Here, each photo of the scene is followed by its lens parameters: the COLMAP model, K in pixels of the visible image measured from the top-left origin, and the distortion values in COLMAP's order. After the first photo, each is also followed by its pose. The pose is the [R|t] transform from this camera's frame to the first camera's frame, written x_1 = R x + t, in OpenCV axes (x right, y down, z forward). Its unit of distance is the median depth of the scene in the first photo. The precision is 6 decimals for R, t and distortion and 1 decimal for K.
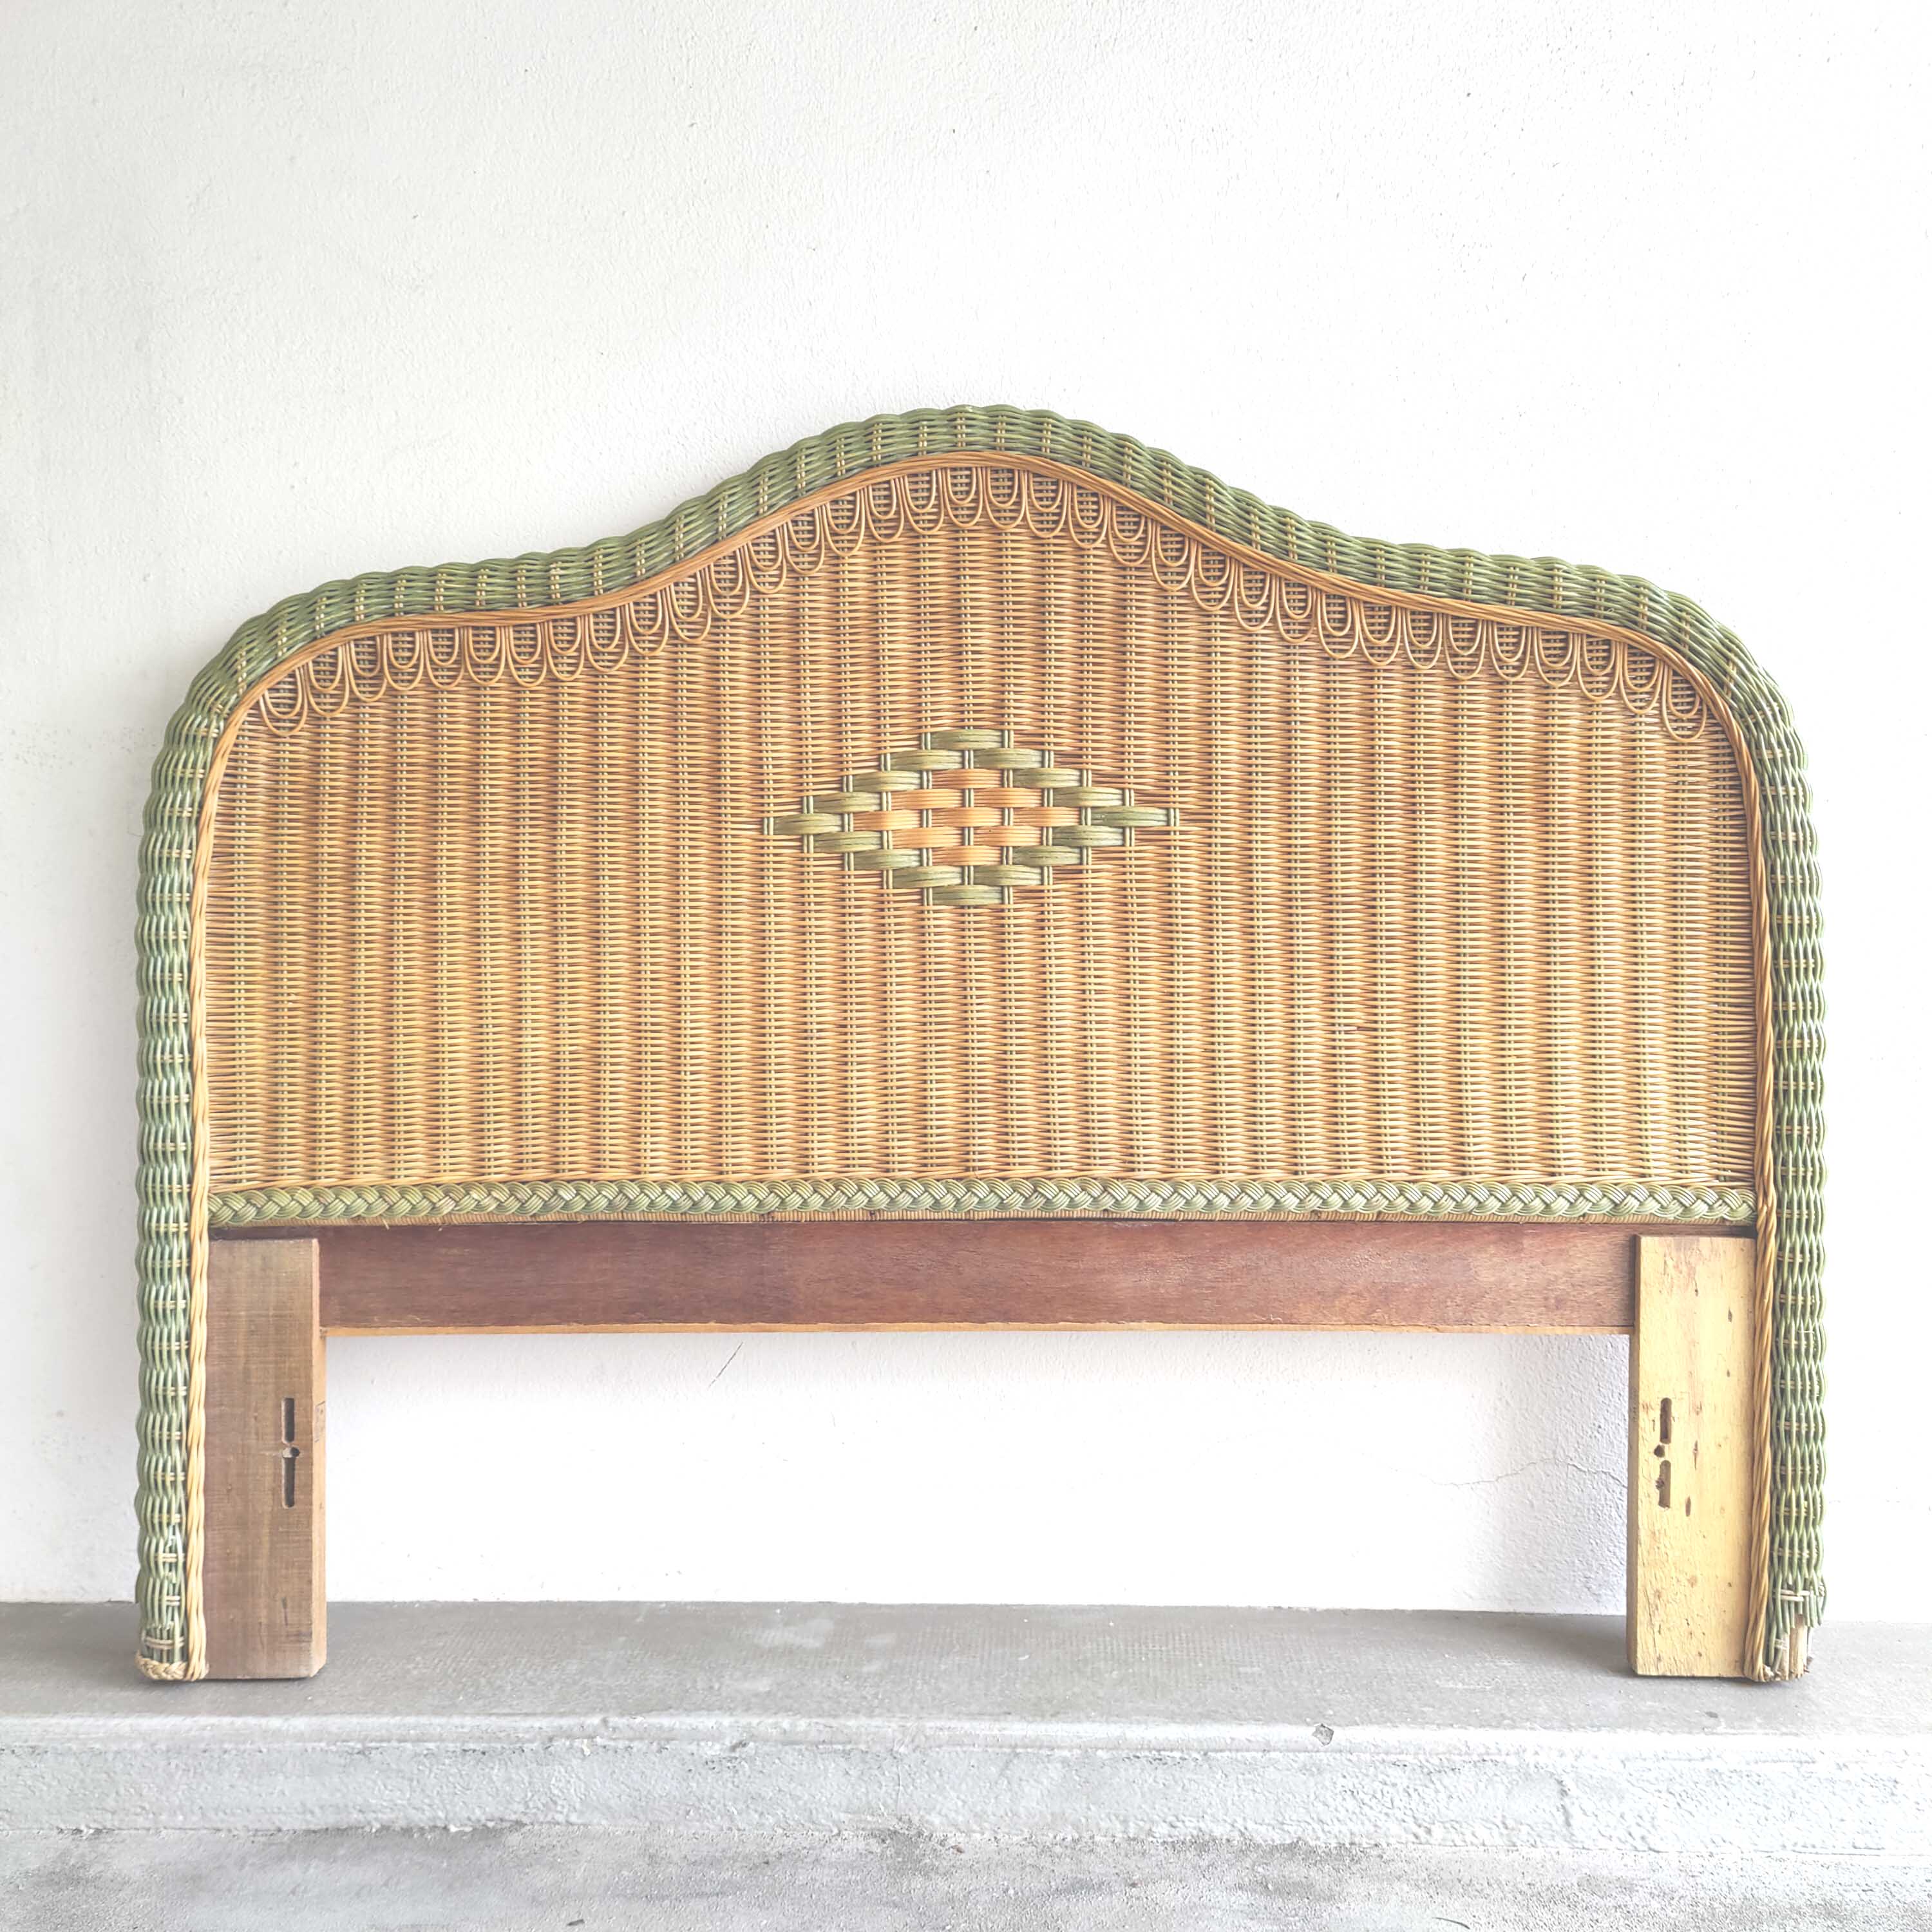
lens RADIAL K [[1780.1, 0, 935.3], [0, 1780.1, 948.1], [0, 0, 1]] dist [0.004842, 0.011154]
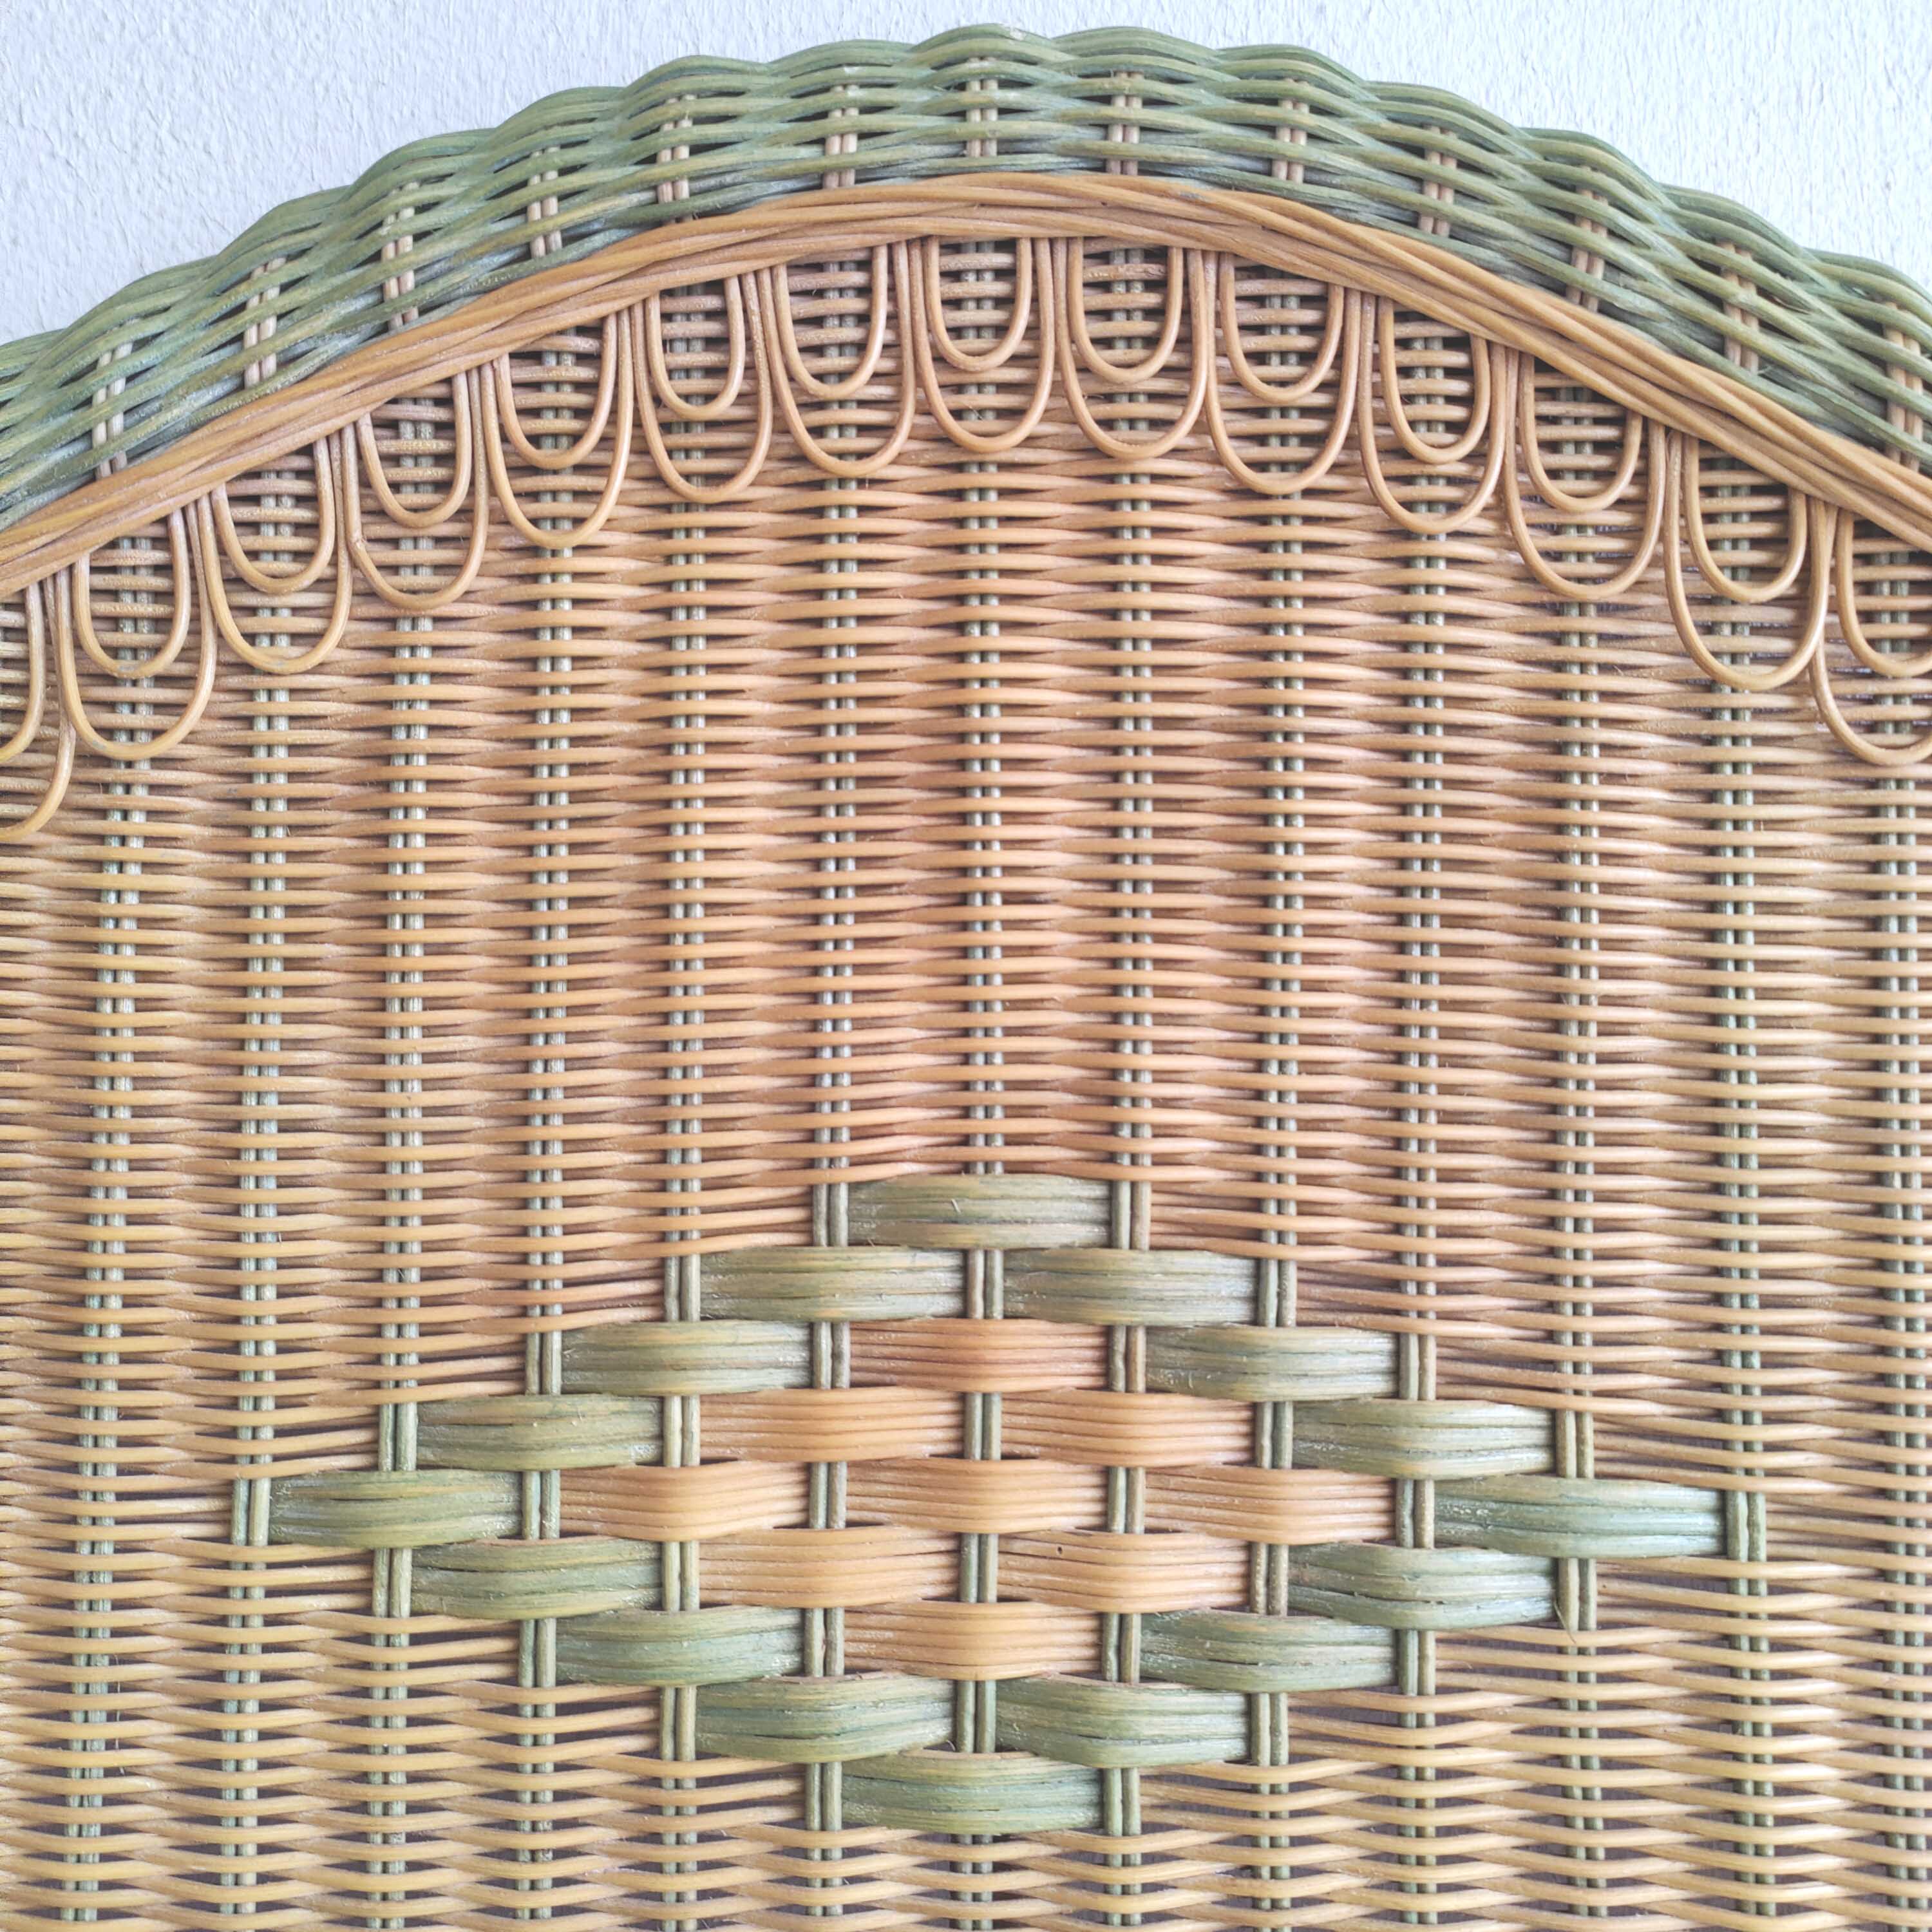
lens RADIAL K [[1739.6, 0, 968.1], [0, 1739.6, 1003.9], [0, 0, 1]] dist [0.007953, 0.010843]
pose [[0.999793, 0.020109, 0.003204, 0.014321], [-0.019917, 0.998474, -0.051506, -0.135595], [-0.004235, 0.051431, 0.998668, 0.731110]]
